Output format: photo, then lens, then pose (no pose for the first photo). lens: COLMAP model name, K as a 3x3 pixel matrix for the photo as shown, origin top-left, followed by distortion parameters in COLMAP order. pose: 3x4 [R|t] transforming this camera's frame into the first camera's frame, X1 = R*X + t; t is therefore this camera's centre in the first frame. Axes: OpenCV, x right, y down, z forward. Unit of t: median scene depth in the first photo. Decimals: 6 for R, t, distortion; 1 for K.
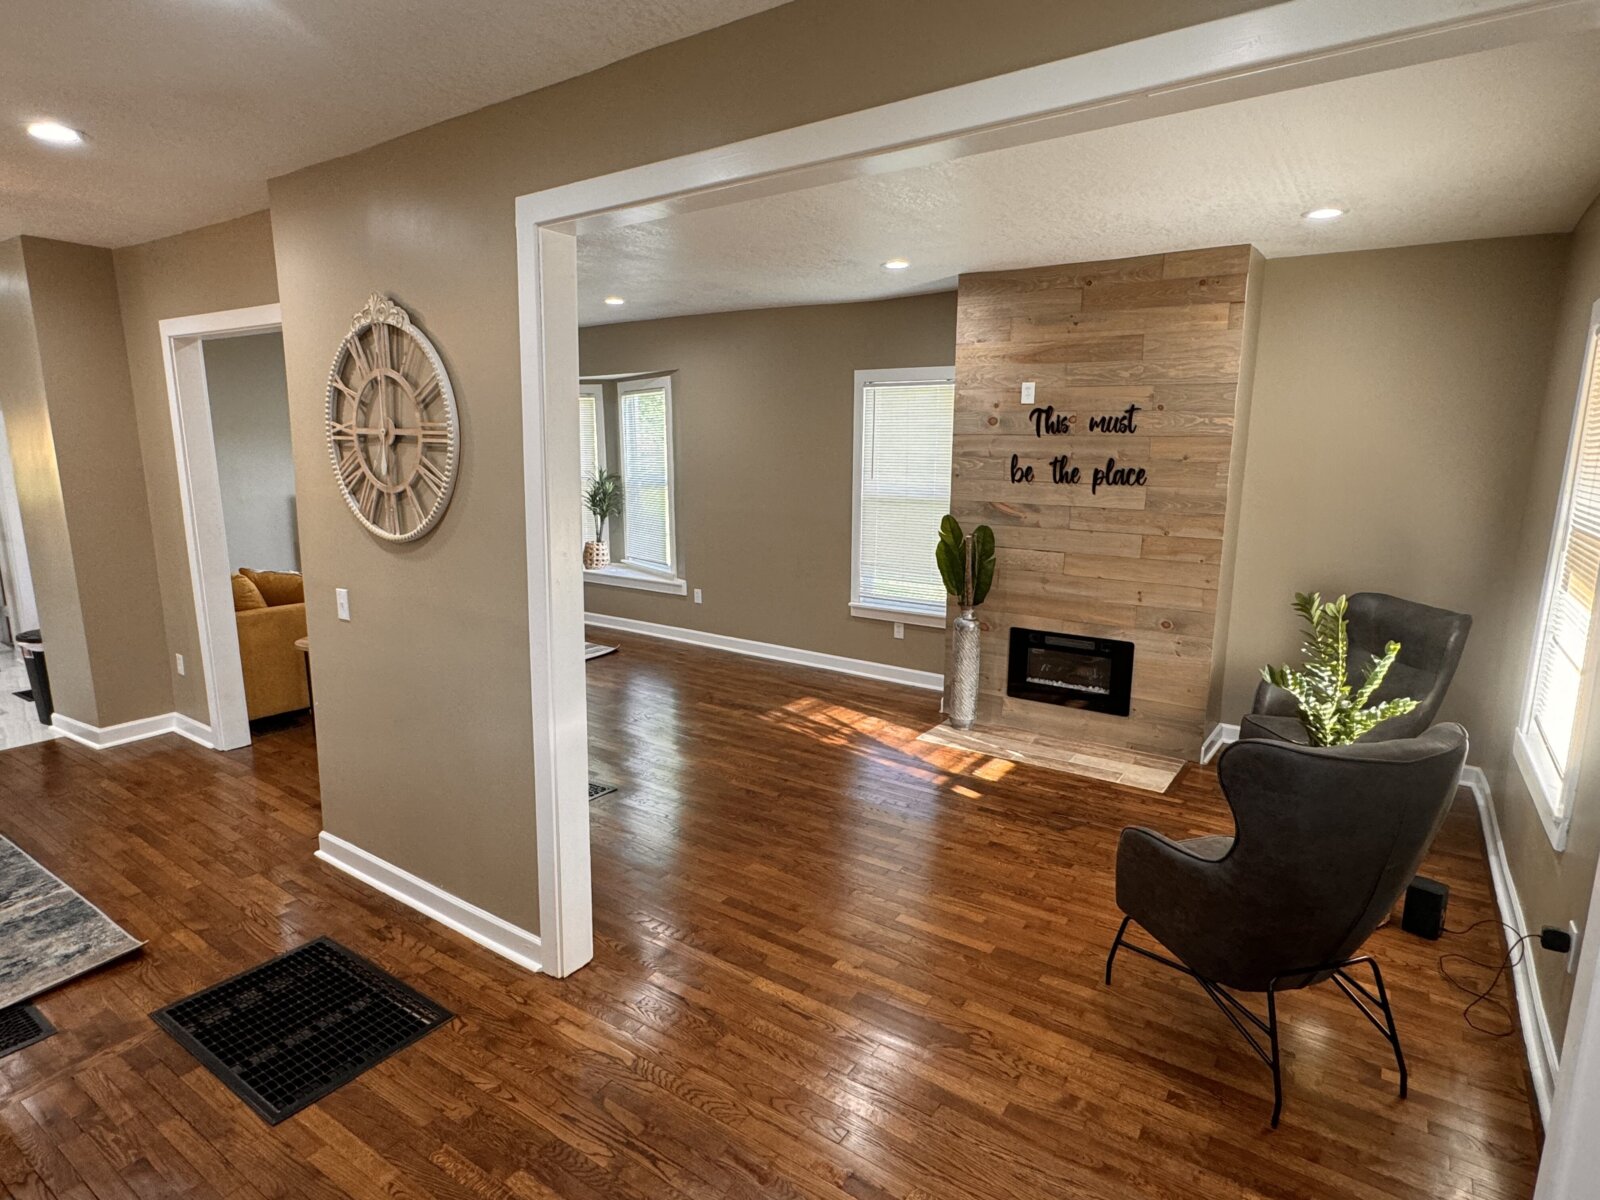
lens RADIAL K [[869.6, 0, 809.6], [0, 869.6, 606.2], [0, 0, 1]] dist [-0.001477, 0.000834]
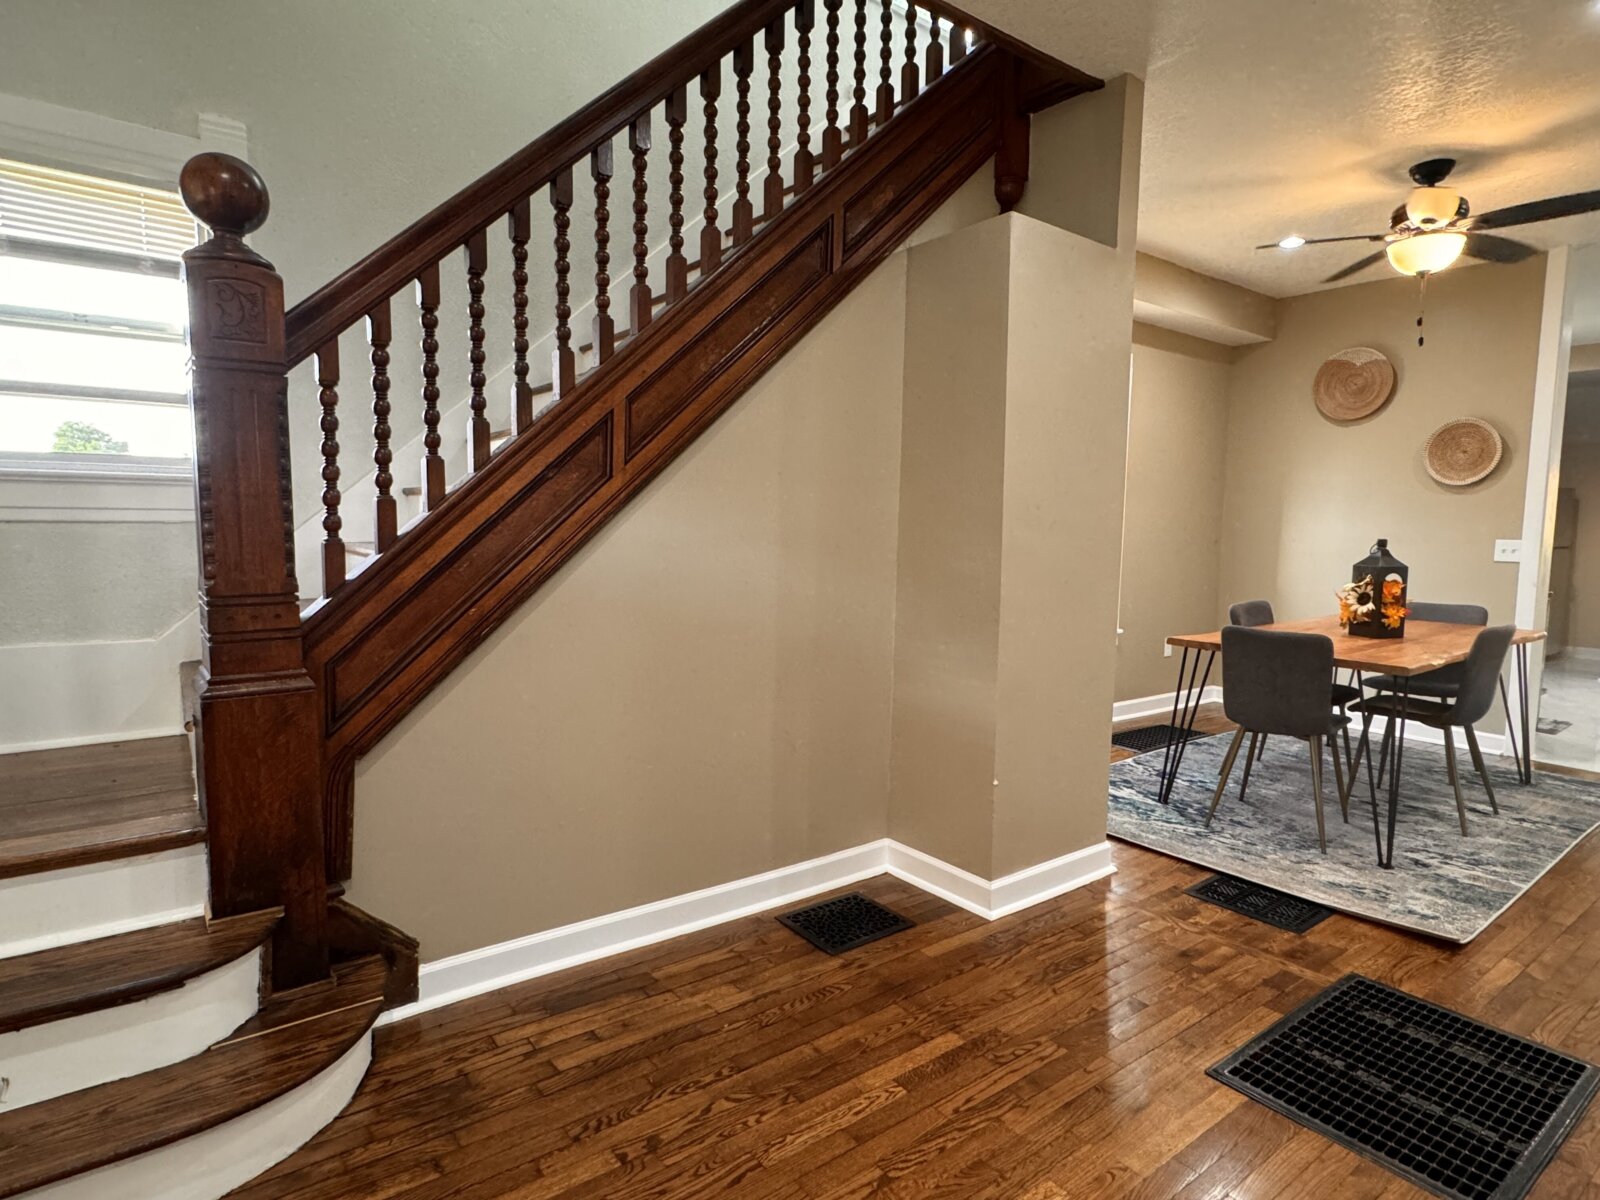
lens RADIAL K [[878.8, 0, 795.3], [0, 878.8, 602.0], [0, 0, 1]] dist [-0.000787, 0.000774]
pose [[-0.330811, 0.069605, -0.941127, 0.140300], [-0.195208, 0.970659, 0.140406, 0.042580], [0.923286, 0.230164, -0.307517, 0.348396]]
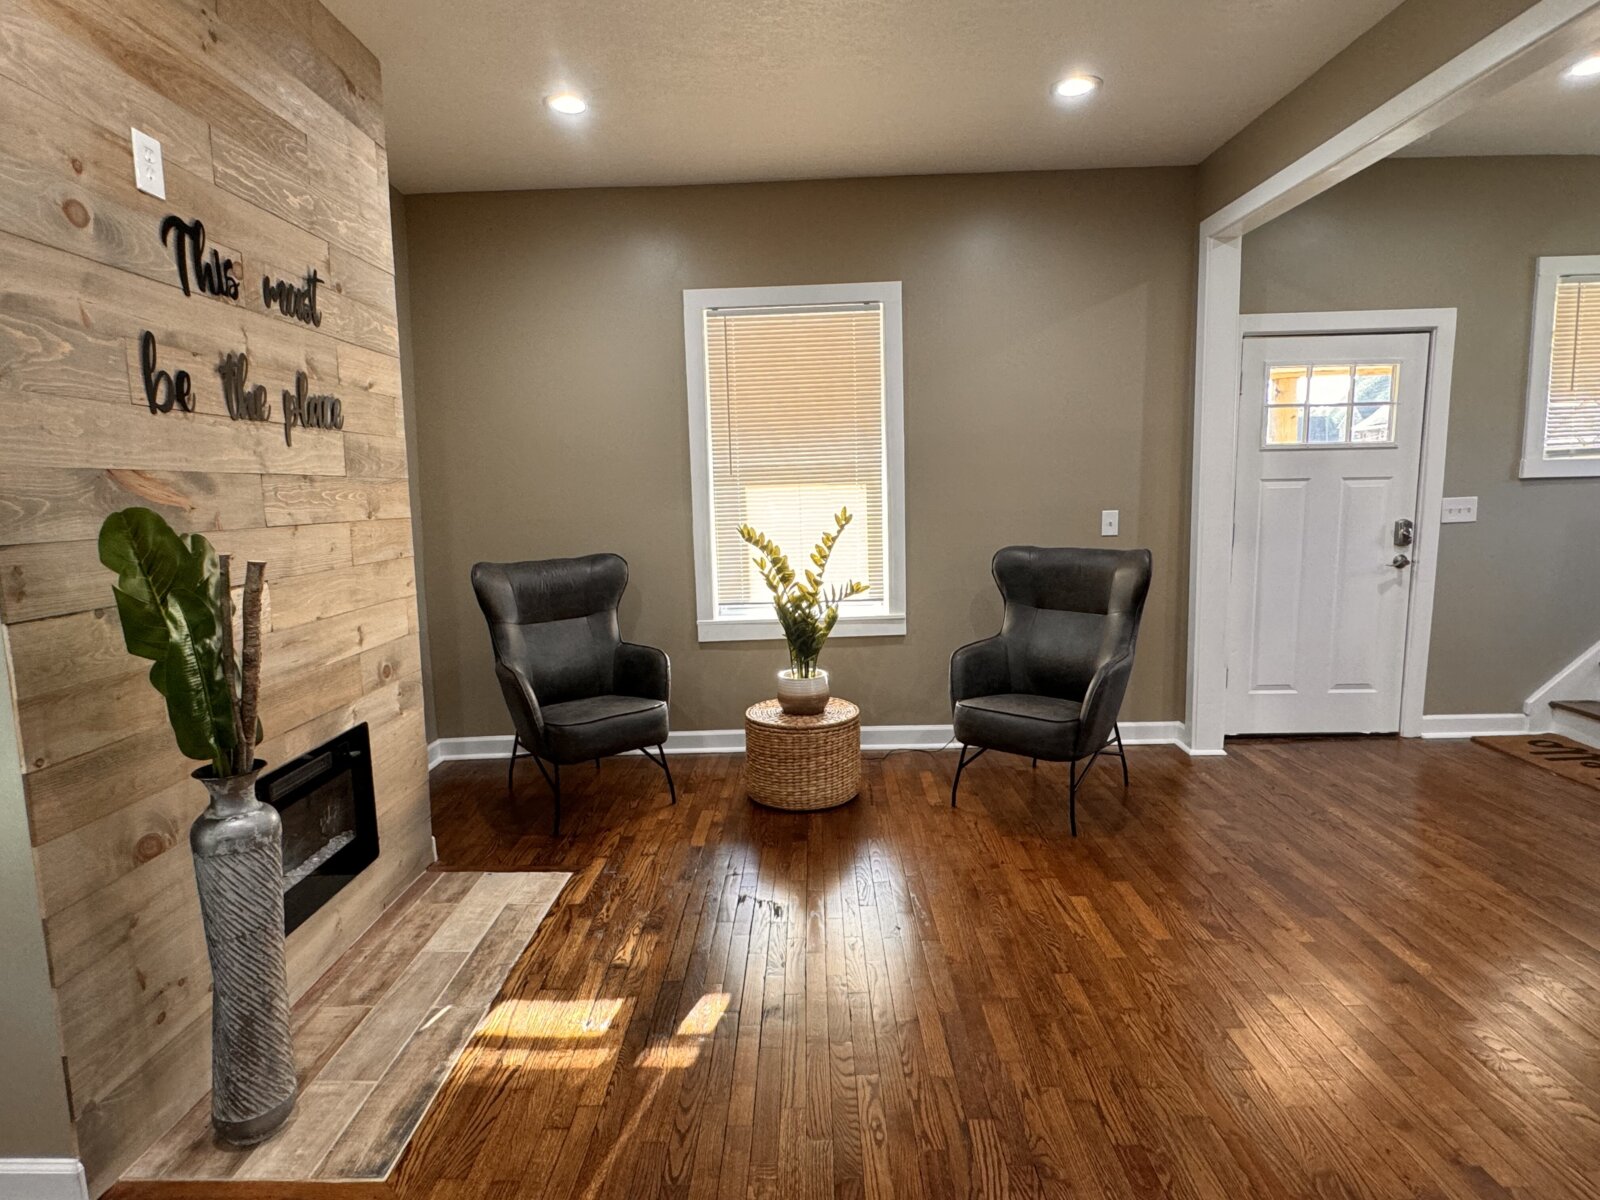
lens RADIAL K [[878.8, 0, 795.3], [0, 878.8, 602.0], [0, 0, 1]] dist [-0.000787, 0.000774]
pose [[-0.537427, -0.107791, 0.836393, -0.220561], [0.175723, 0.955713, 0.236079, -0.110301], [-0.824799, 0.273849, -0.494685, 1.012448]]
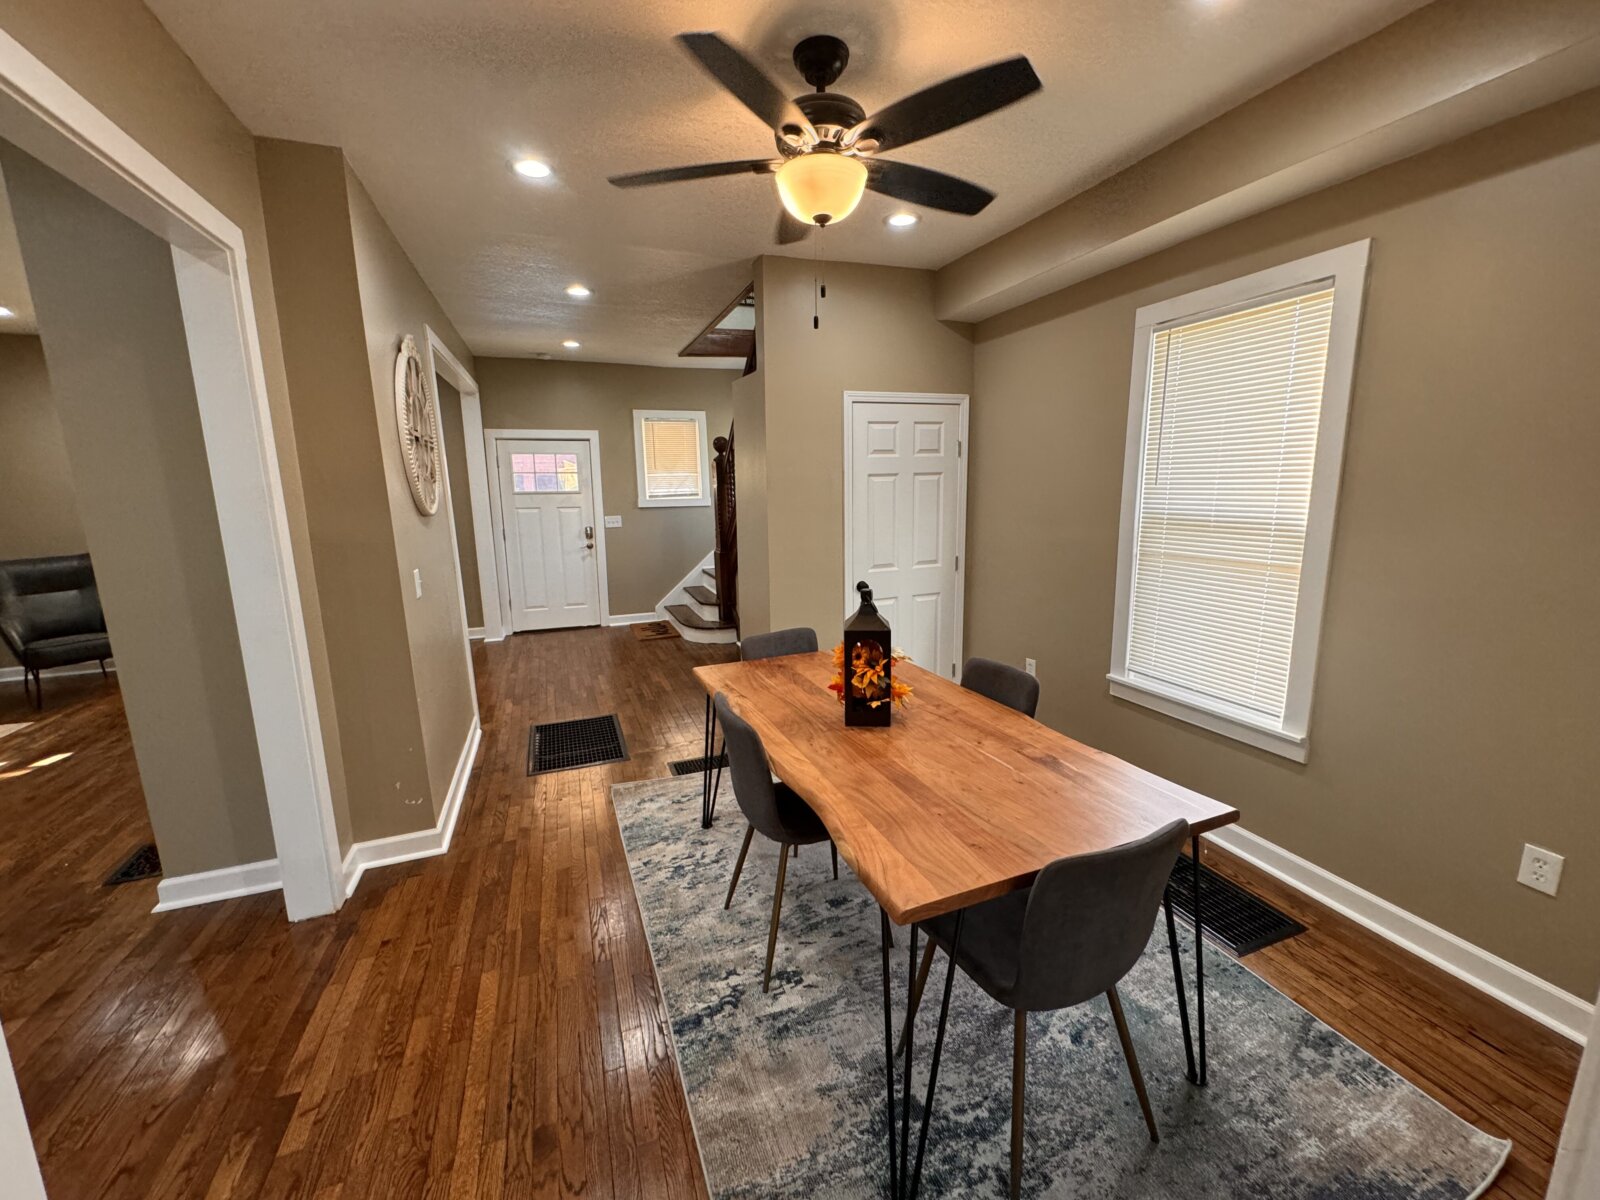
lens RADIAL K [[638.2, 0, 798.3], [0, 638.2, 599.7], [0, 0, 1]] dist [-0.002394, -0.000487]
pose [[-0.818501, -0.103017, 0.565193, -0.939353], [0.112097, 0.936245, 0.332985, -0.134870], [-0.563463, 0.335905, -0.754770, 0.900485]]
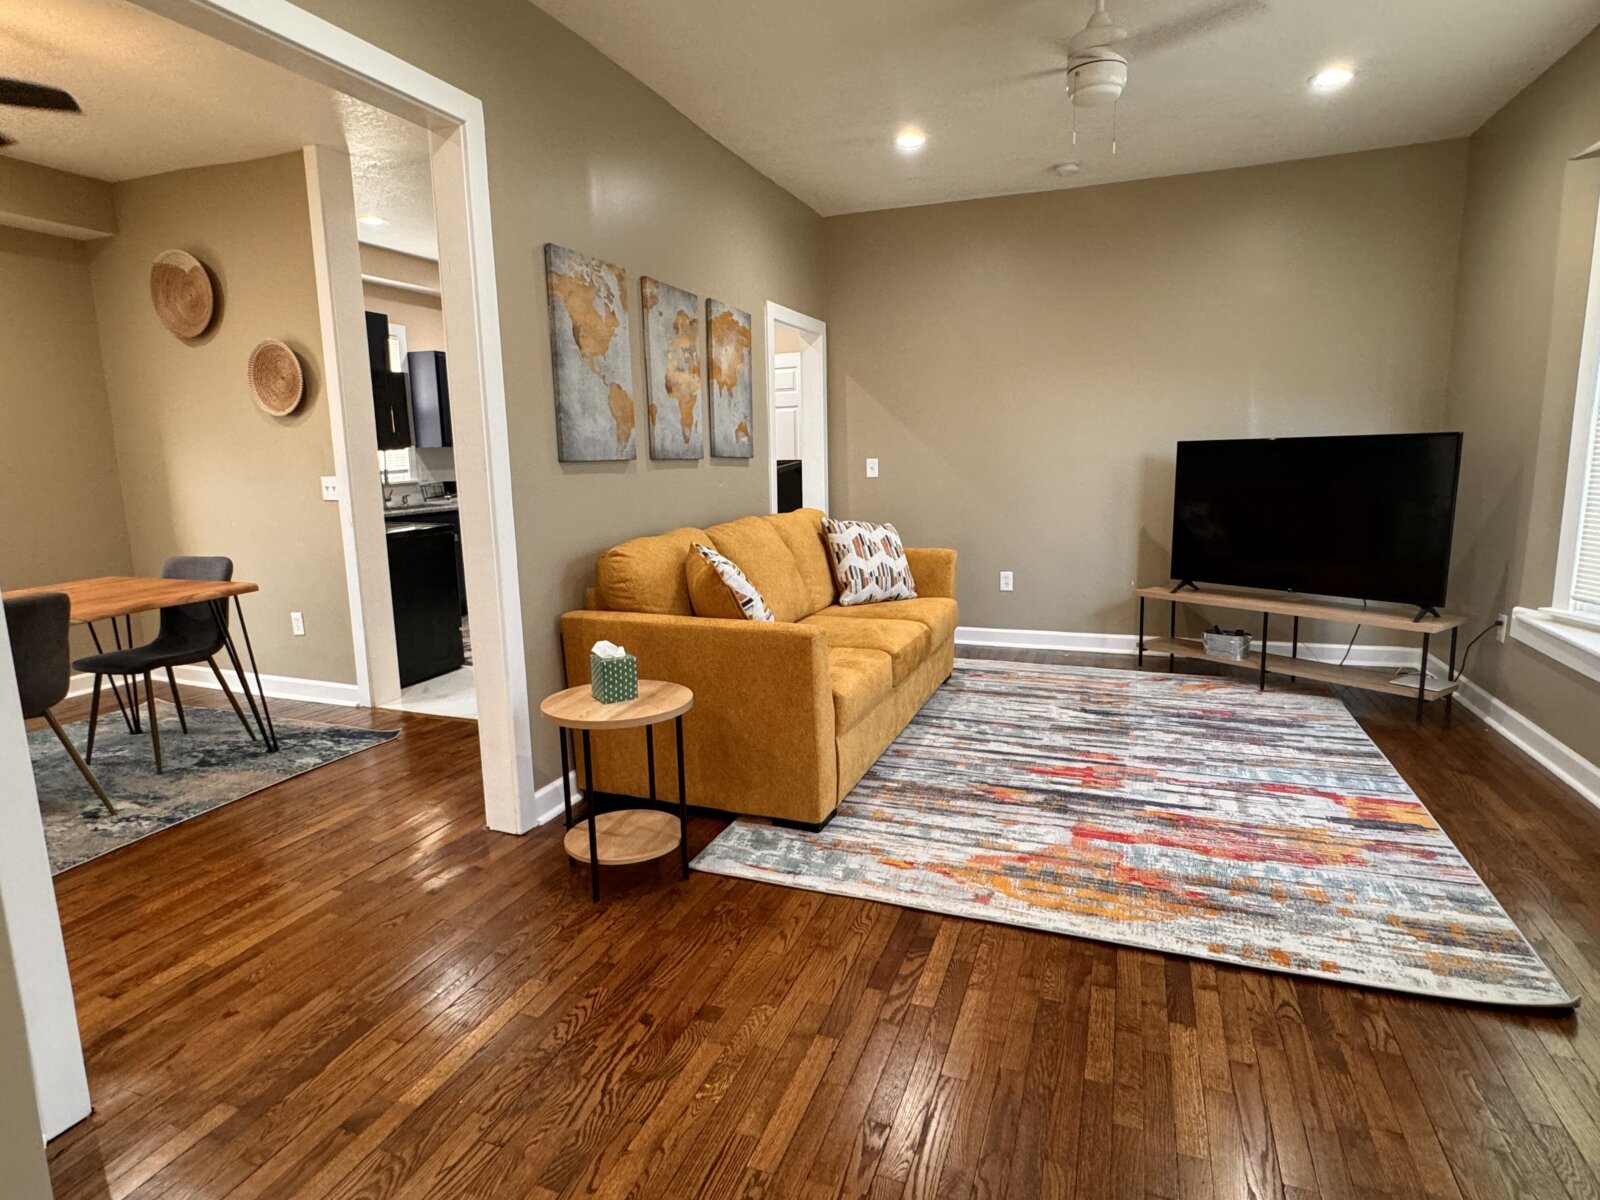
lens RADIAL K [[878.8, 0, 795.3], [0, 878.8, 602.0], [0, 0, 1]] dist [-0.000787, 0.000774]
pose [[0.223425, 0.154155, -0.962454, -0.051942], [-0.159296, 0.979914, 0.119972, -0.094069], [0.961616, 0.126510, 0.243494, 0.991914]]
